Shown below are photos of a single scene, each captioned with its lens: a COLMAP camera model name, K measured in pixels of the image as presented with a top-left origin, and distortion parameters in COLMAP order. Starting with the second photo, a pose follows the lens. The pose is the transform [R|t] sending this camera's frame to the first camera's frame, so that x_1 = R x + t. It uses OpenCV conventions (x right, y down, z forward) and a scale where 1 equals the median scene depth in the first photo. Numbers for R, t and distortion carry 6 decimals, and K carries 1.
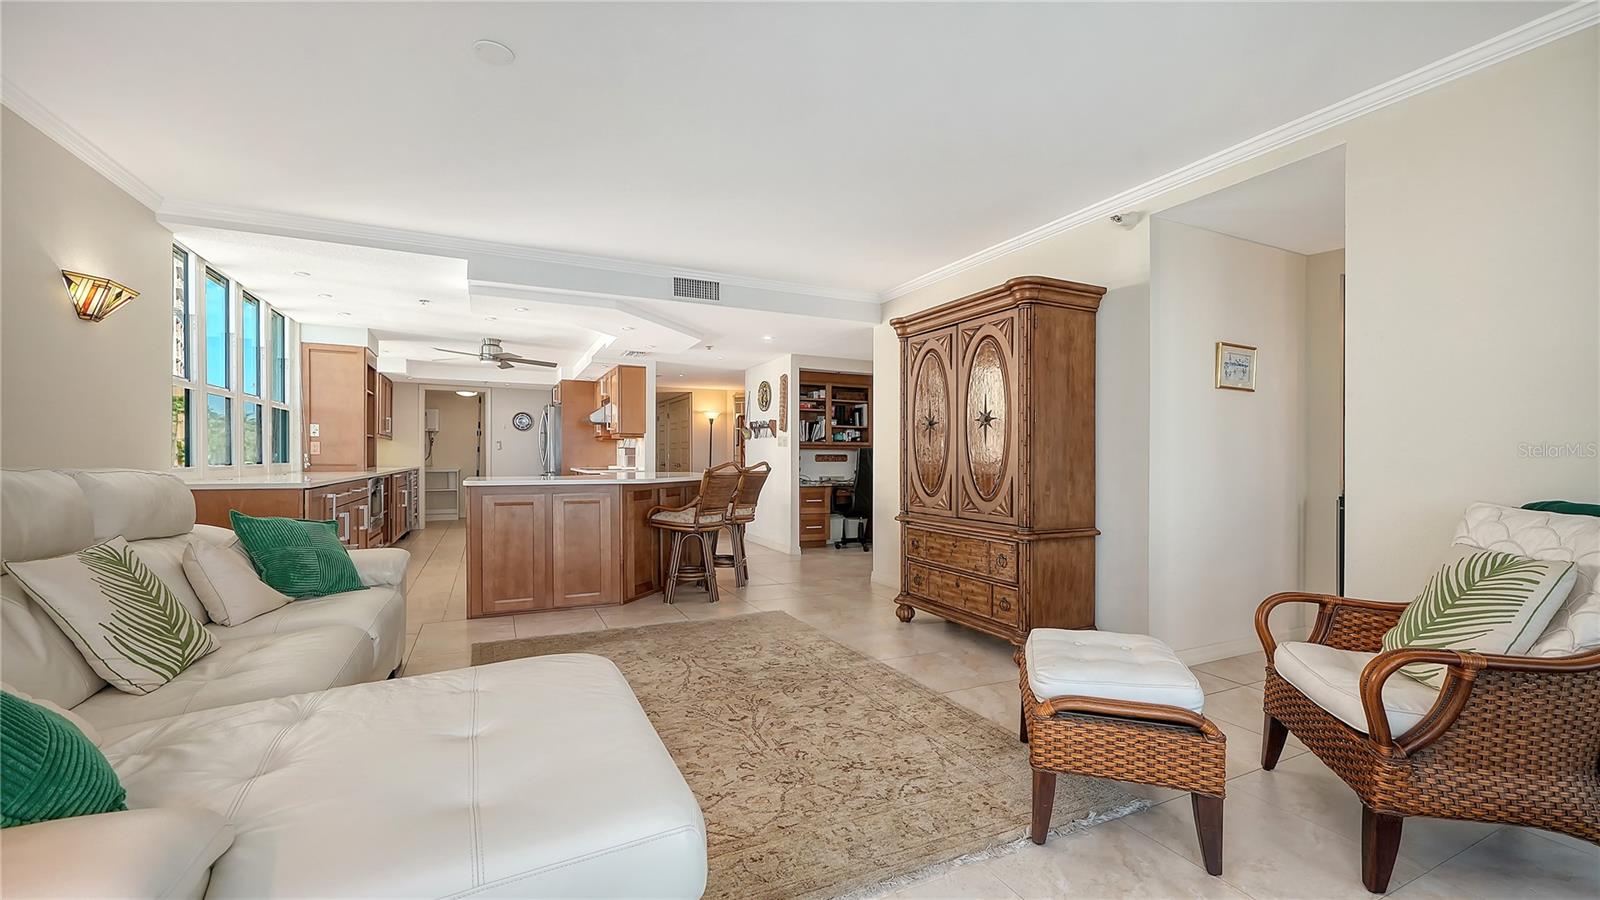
lens RADIAL K [[640.4, 0, 799.5], [0, 640.4, 455.8], [0, 0, 1]] dist [-0.000673, -0.000072]
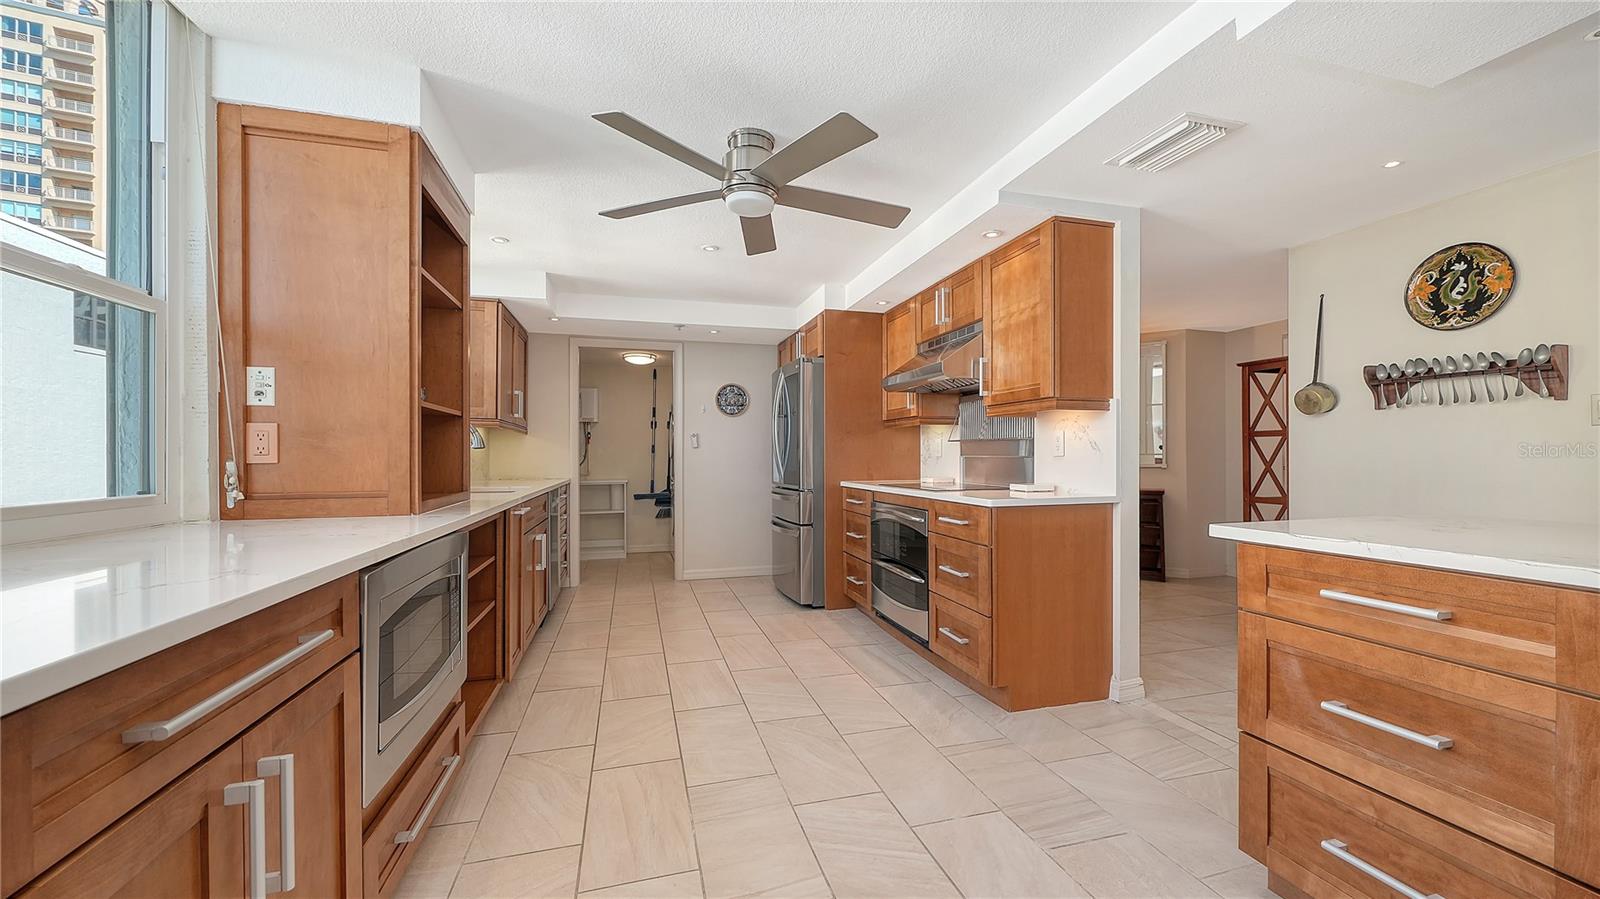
lens RADIAL K [[618.1, 0, 800.7], [0, 618.1, 446.0], [0, 0, 1]] dist [-0.001375, -0.000152]
pose [[0.983357, -0.010367, -0.181390, -0.327828], [0.008007, 0.999874, -0.013738, -0.003264], [0.181509, 0.012057, 0.983315, 0.555302]]
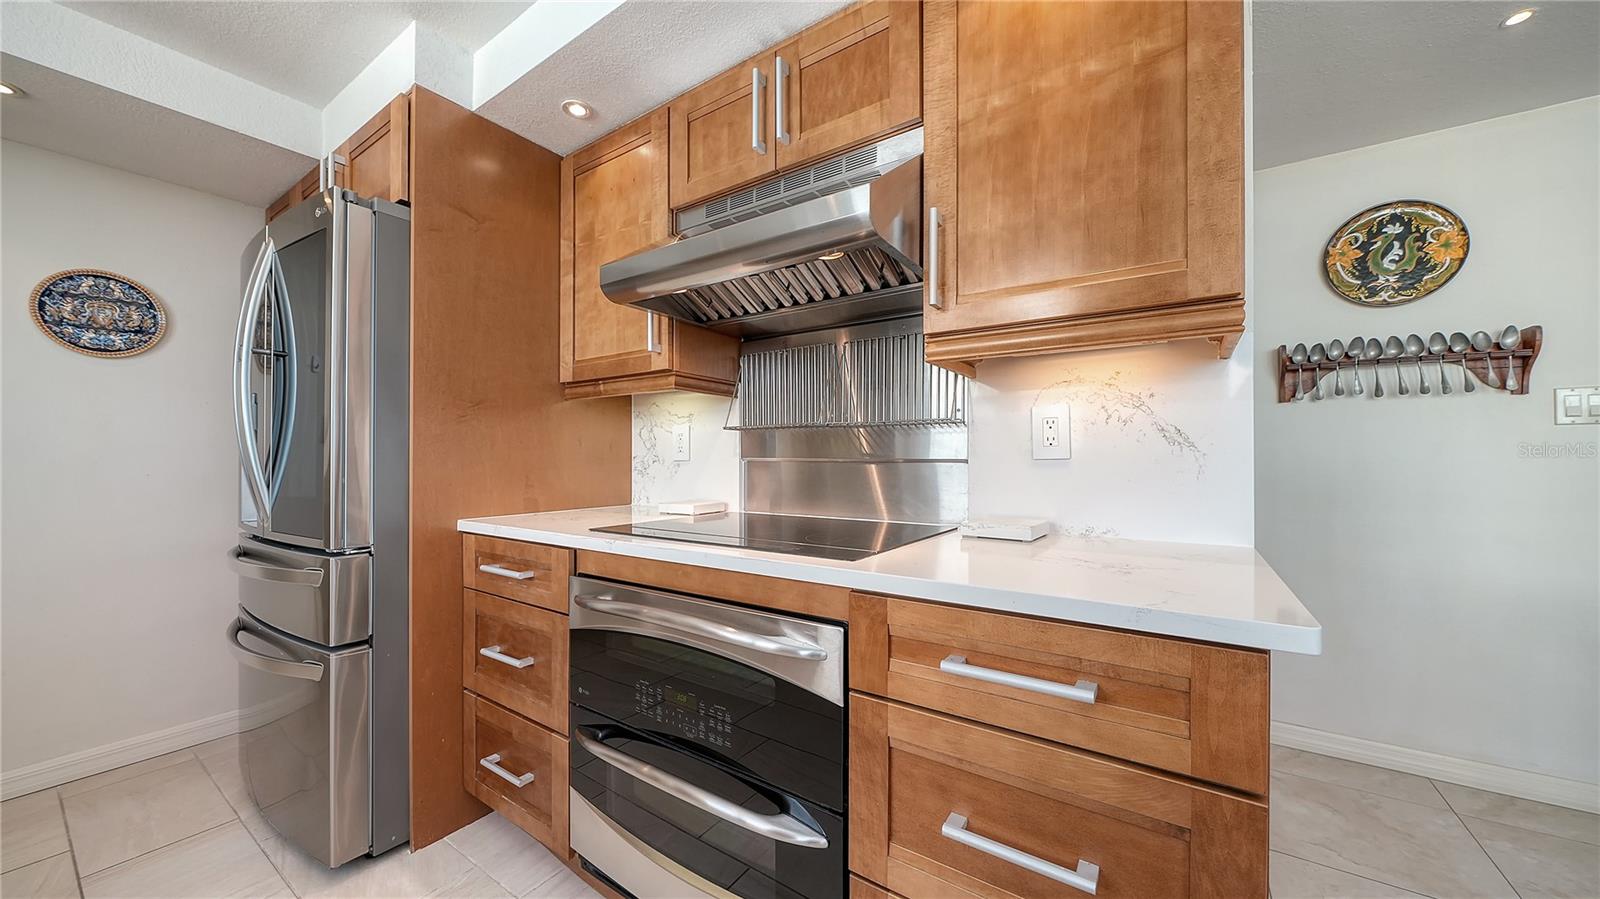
lens RADIAL K [[563.9, 0, 811.7], [0, 563.9, 456.3], [0, 0, 1]] dist [-0.001461, -0.000224]
pose [[0.865403, -0.001003, 0.501076, -0.383752], [0.002379, 0.999995, -0.002107, -0.001533], [-0.501071, 0.003015, 0.865401, 0.857120]]
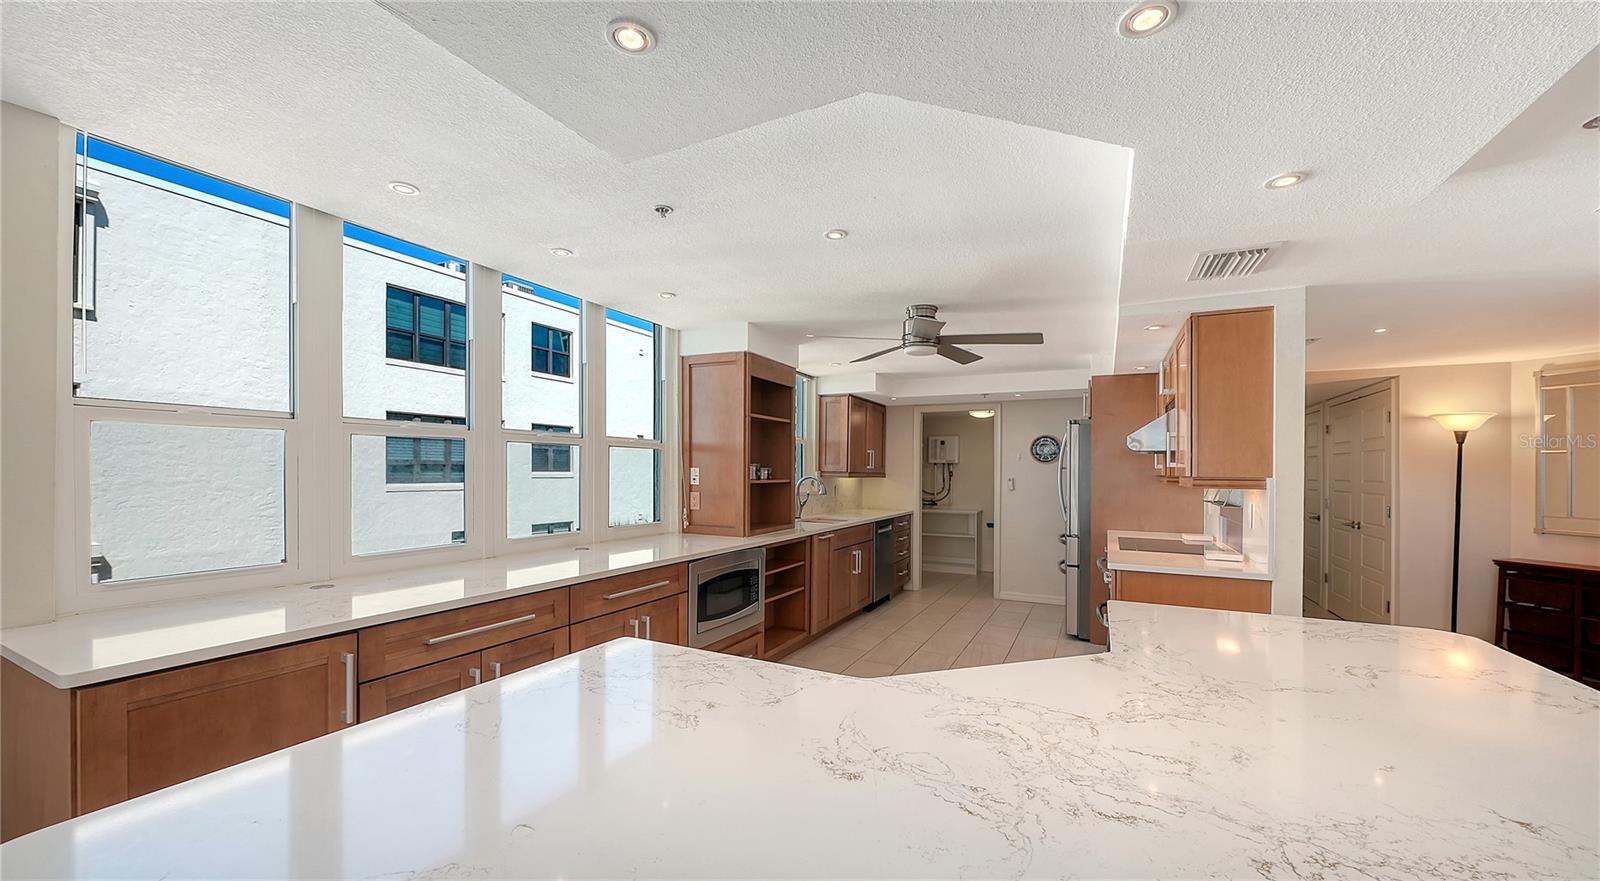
lens RADIAL K [[585.0, 0, 796.9], [0, 585.0, 469.6], [0, 0, 1]] dist [-0.000332, -0.000054]
pose [[0.606126, 0.002987, -0.795363, -0.121822], [-0.008385, 0.999961, -0.002635, -0.034337], [0.795325, 0.008266, 0.606127, 0.511772]]
